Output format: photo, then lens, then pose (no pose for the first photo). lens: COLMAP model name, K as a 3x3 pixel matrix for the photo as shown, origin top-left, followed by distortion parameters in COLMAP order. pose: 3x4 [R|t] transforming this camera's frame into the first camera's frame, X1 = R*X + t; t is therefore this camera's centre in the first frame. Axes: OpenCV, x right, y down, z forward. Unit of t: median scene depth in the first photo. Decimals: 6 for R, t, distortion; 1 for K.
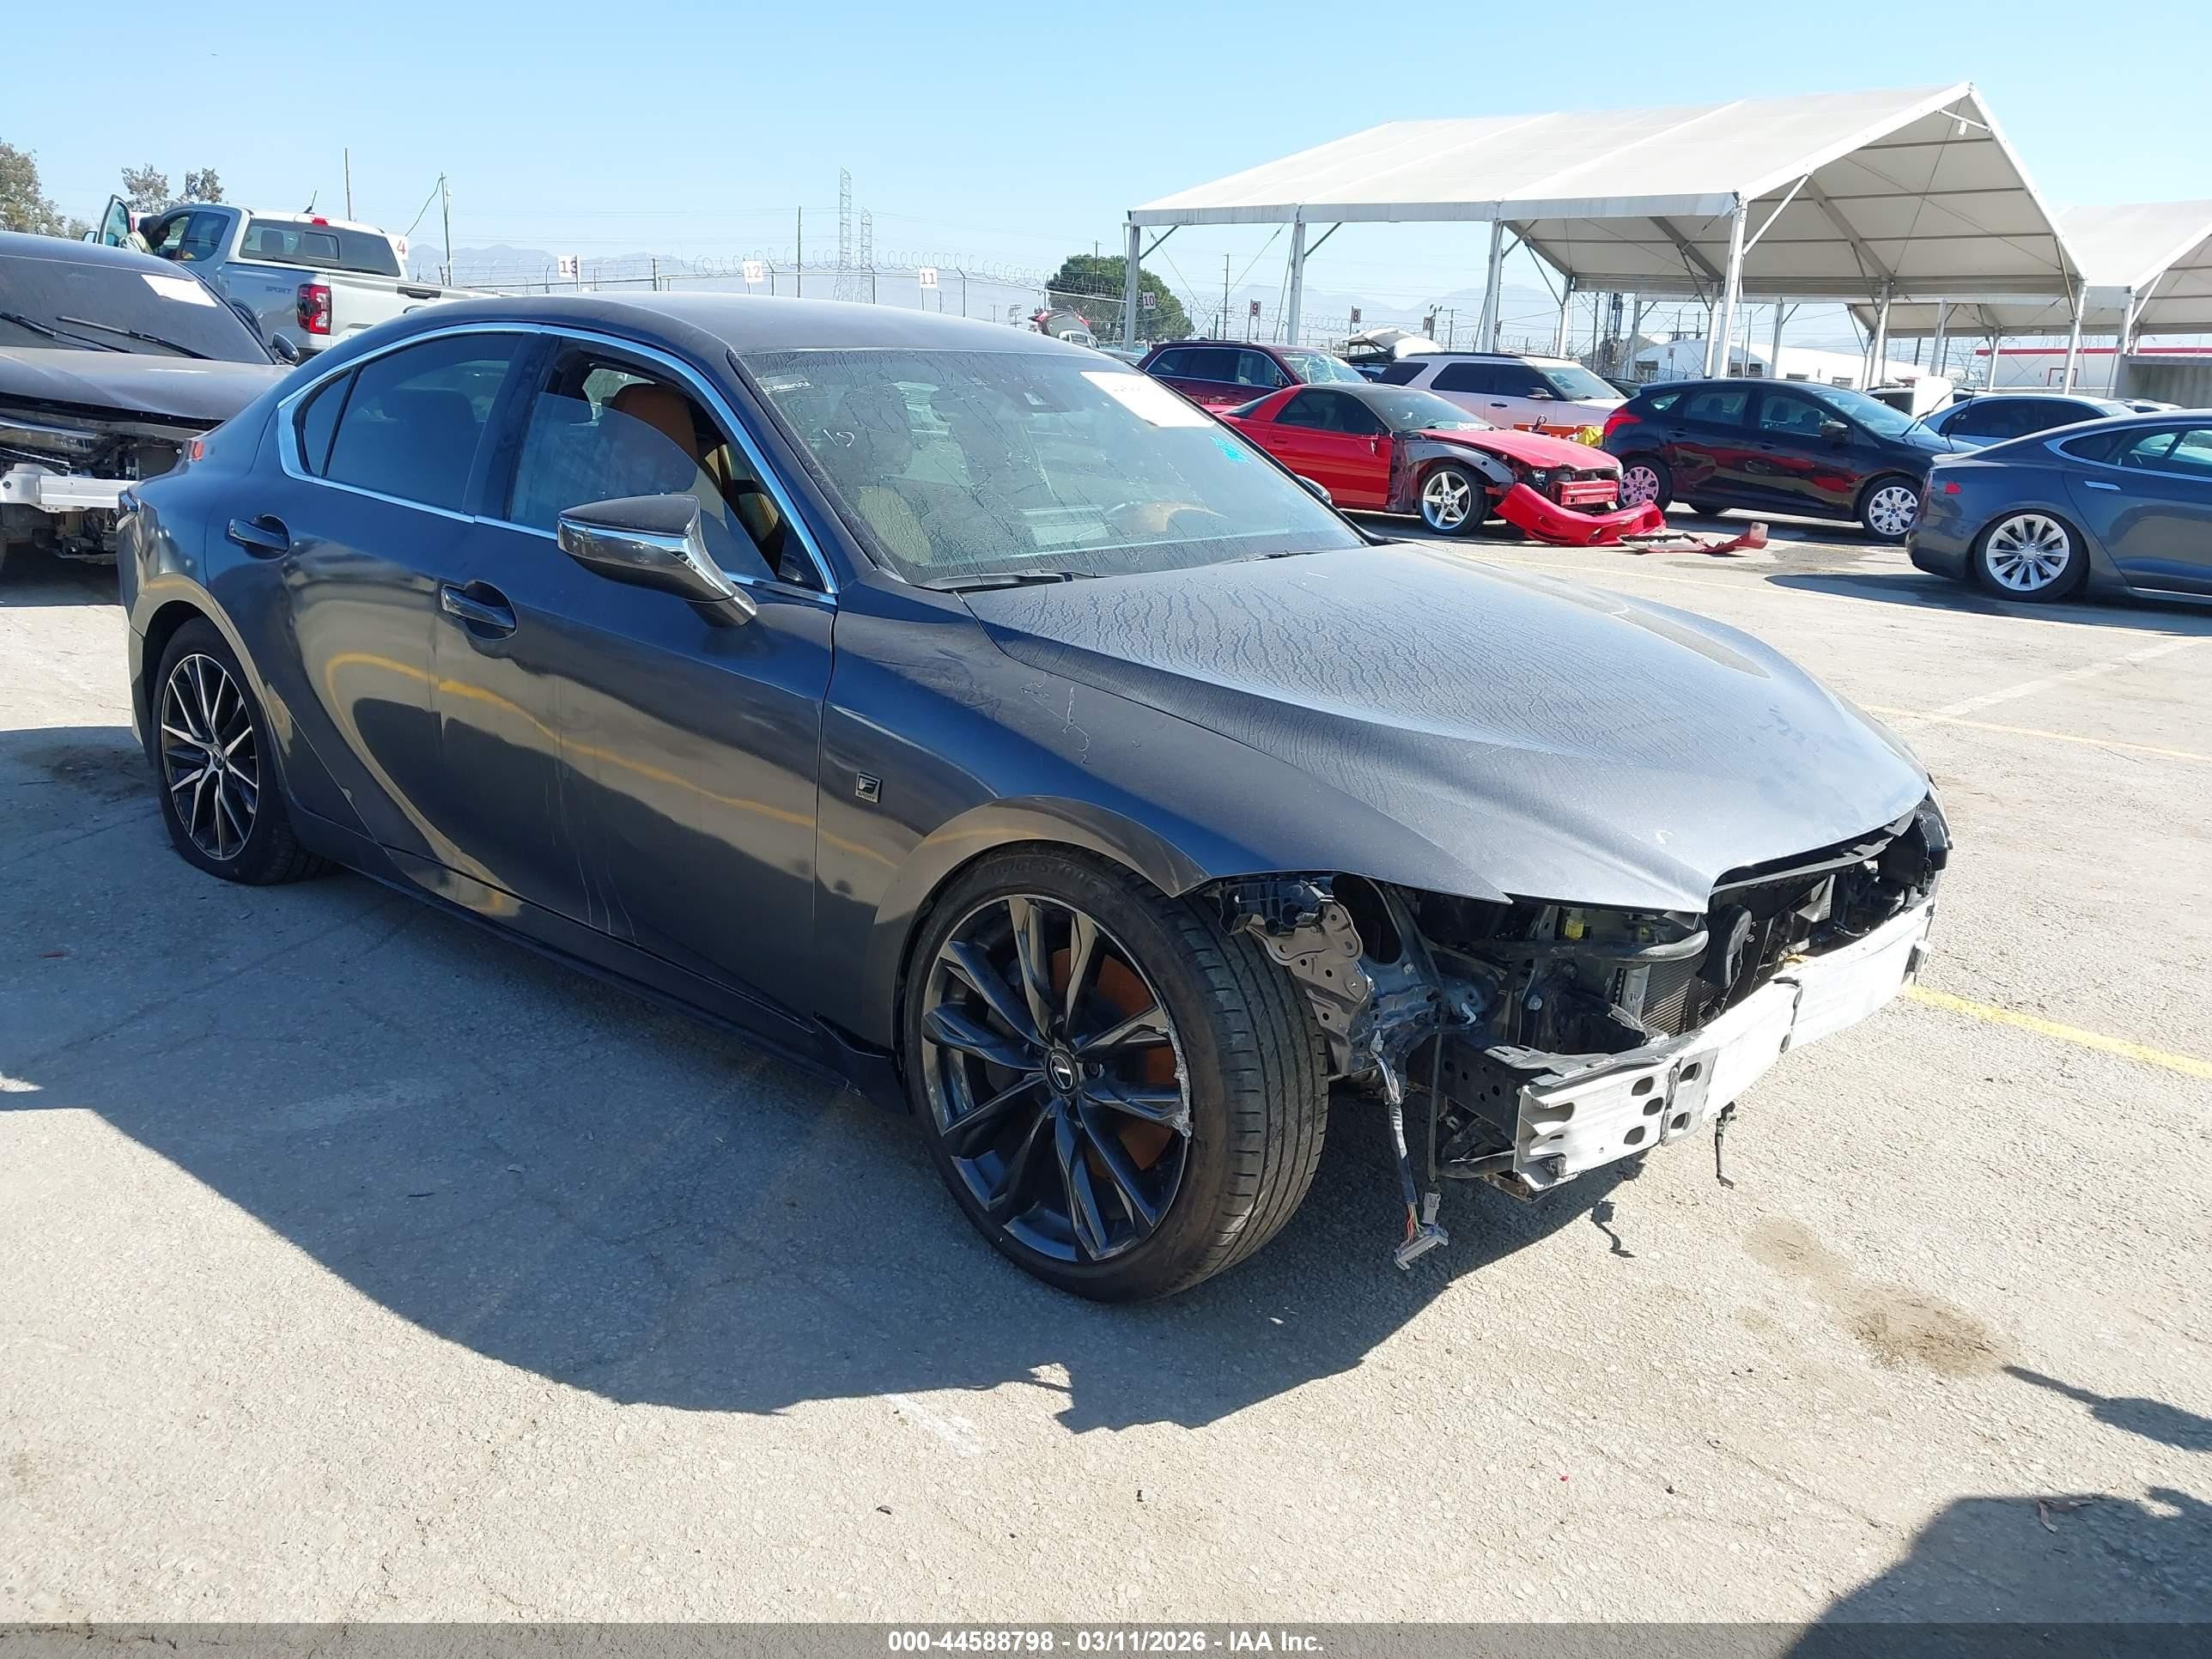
lens RADIAL K [[1707.5, 0, 1105.0], [0, 1707.5, 819.1], [0, 0, 1]] dist [0.002935, 0.009902]
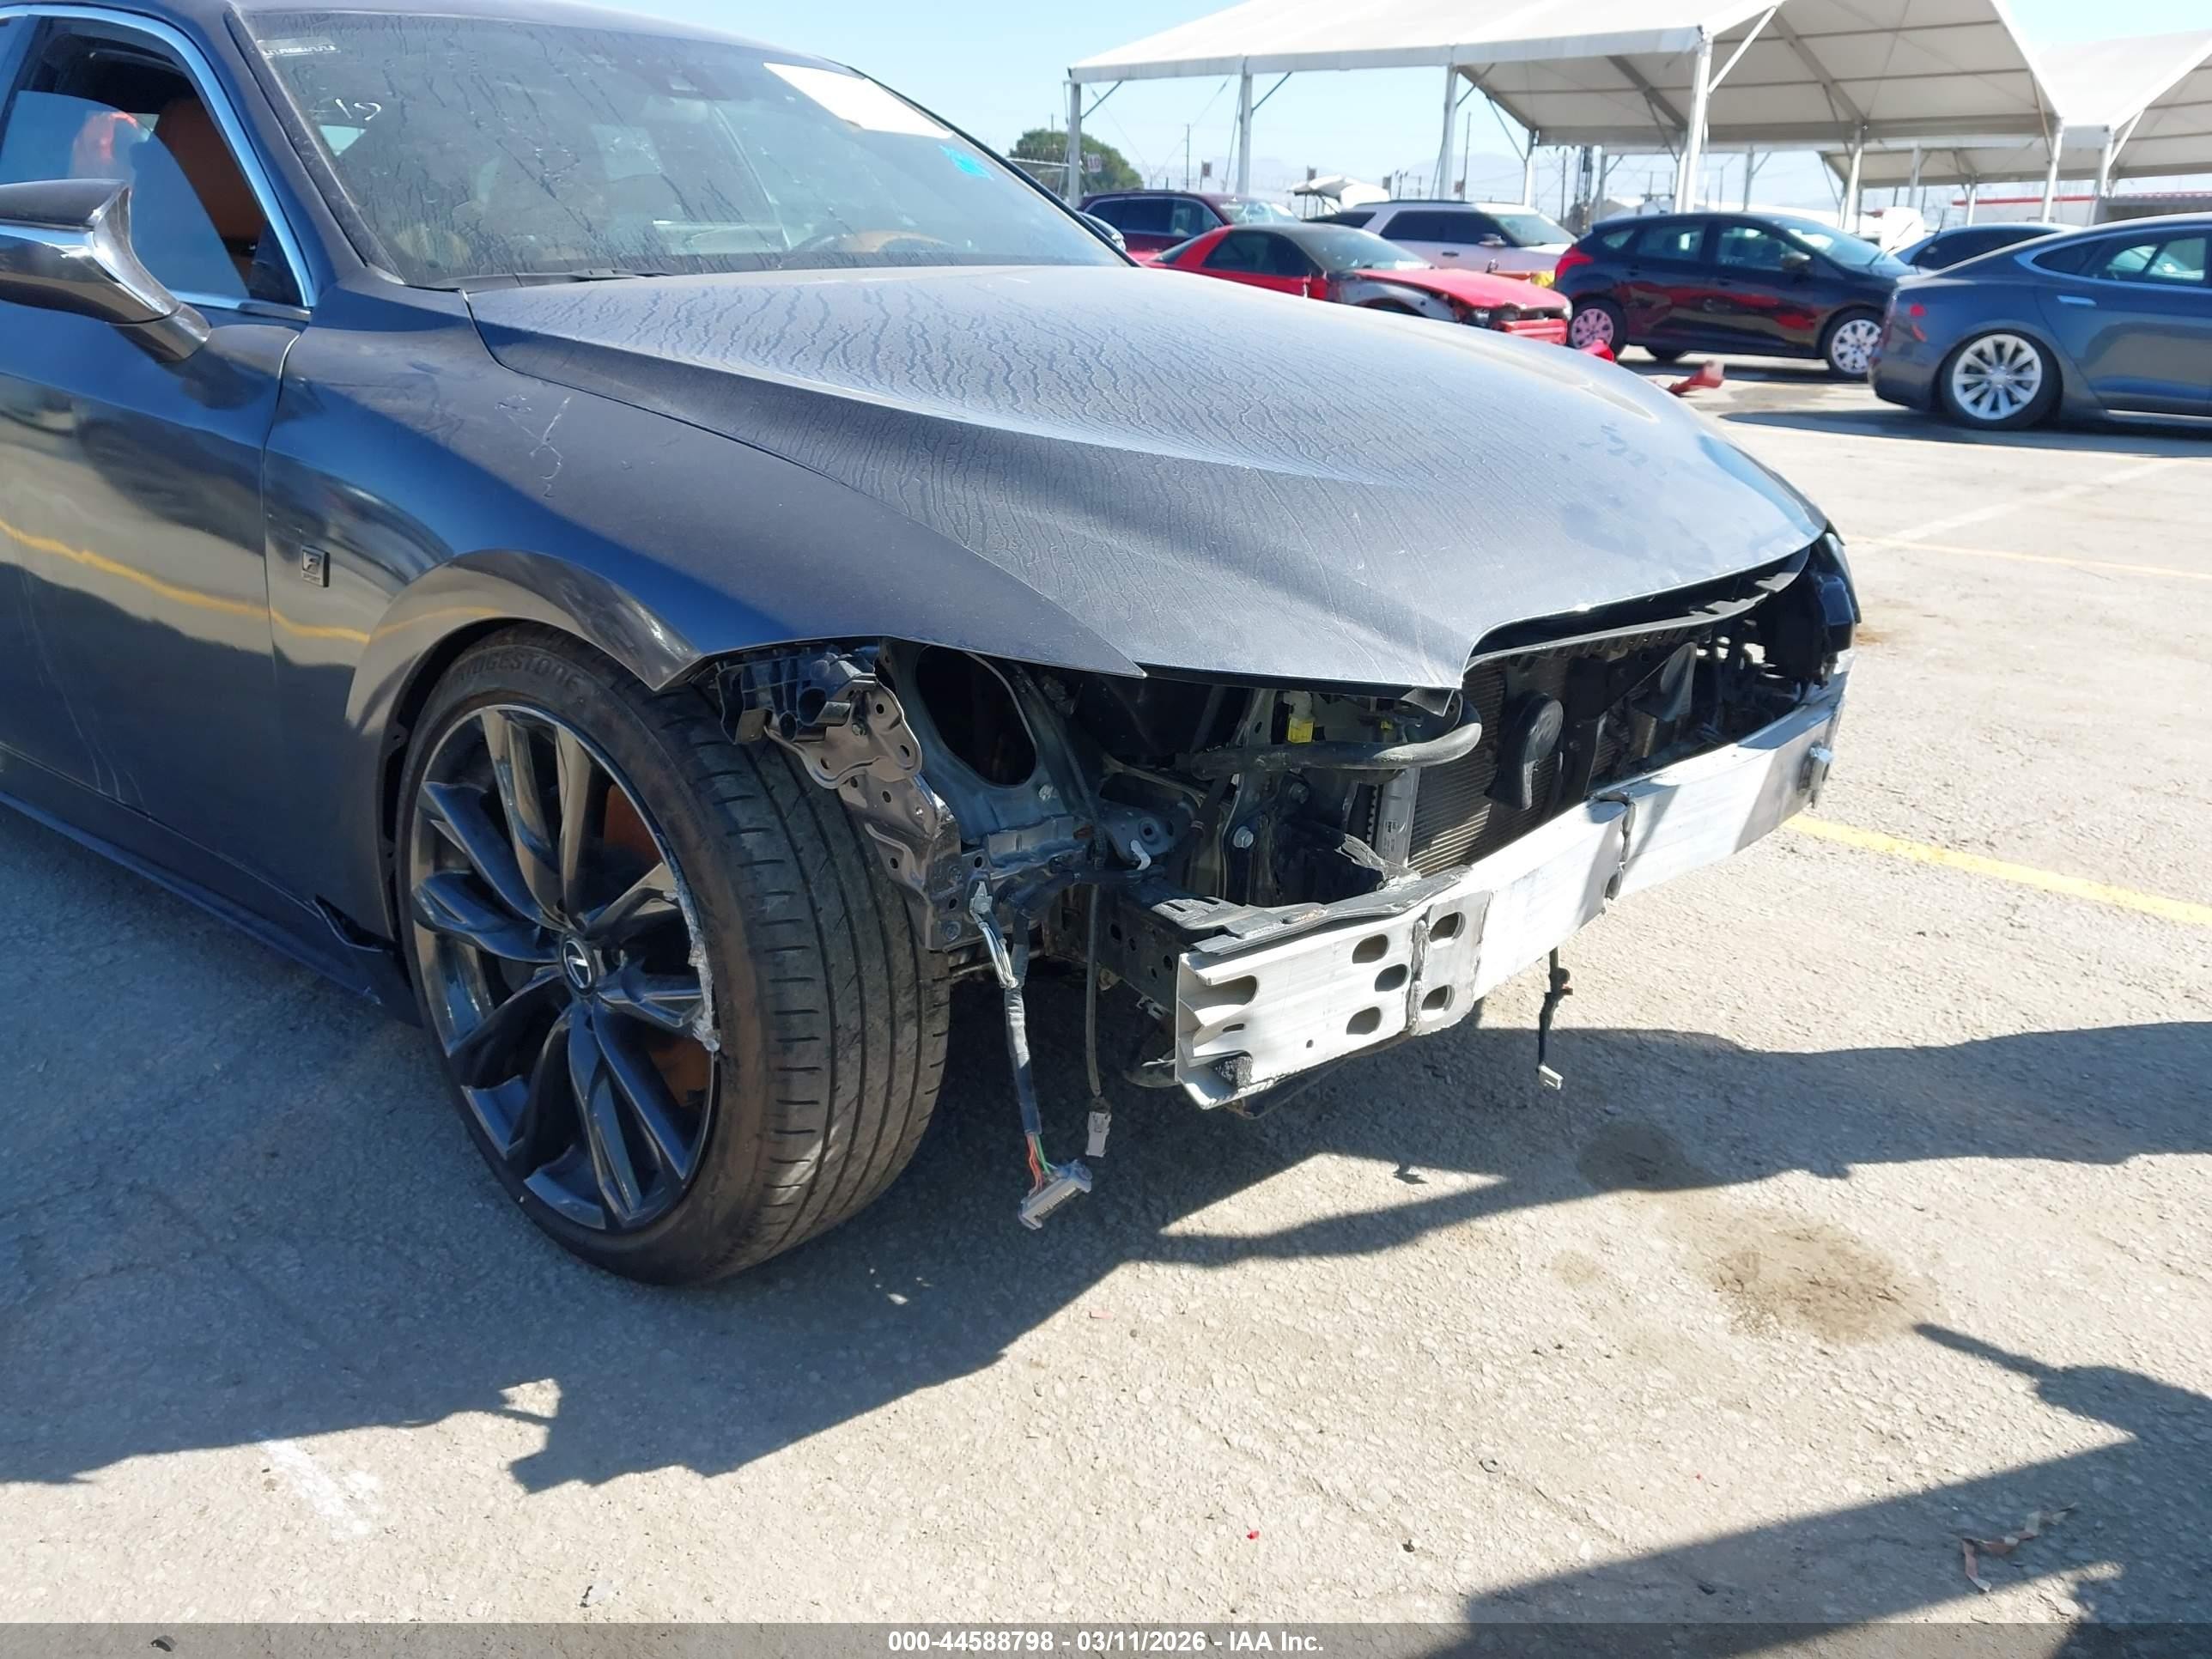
lens RADIAL K [[1731.7, 0, 1106.0], [0, 1731.7, 829.5], [0, 0, 1]] dist [-0.002576, 0.004038]
pose [[0.999373, -0.031816, 0.015553, 0.173631], [0.030692, 0.997226, 0.067808, 0.051413], [-0.017668, -0.067288, 0.997577, 0.283592]]
